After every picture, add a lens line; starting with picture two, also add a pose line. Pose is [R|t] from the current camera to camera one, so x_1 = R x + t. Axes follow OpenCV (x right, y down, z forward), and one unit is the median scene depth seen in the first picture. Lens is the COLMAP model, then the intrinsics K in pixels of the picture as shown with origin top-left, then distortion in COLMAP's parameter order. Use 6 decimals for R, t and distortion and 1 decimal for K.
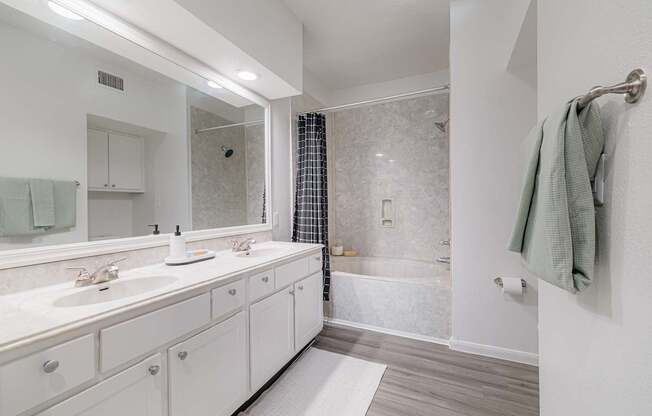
lens RADIAL K [[274.6, 0, 323.5], [0, 274.6, 203.7], [0, 0, 1]] dist [-0.015139, -0.000095]
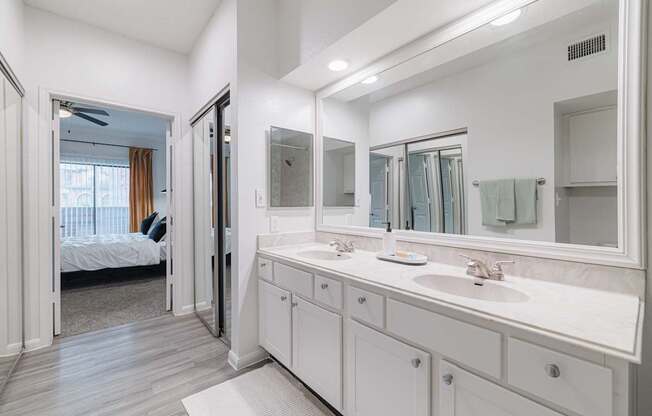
lens RADIAL K [[274.6, 0, 323.5], [0, 274.6, 203.7], [0, 0, 1]] dist [-0.015139, -0.000095]
pose [[-0.418141, 0.011357, -0.908311, 0.363660], [0.000743, 0.999926, 0.012161, -0.003156], [0.908382, 0.004410, -0.418119, 0.837615]]
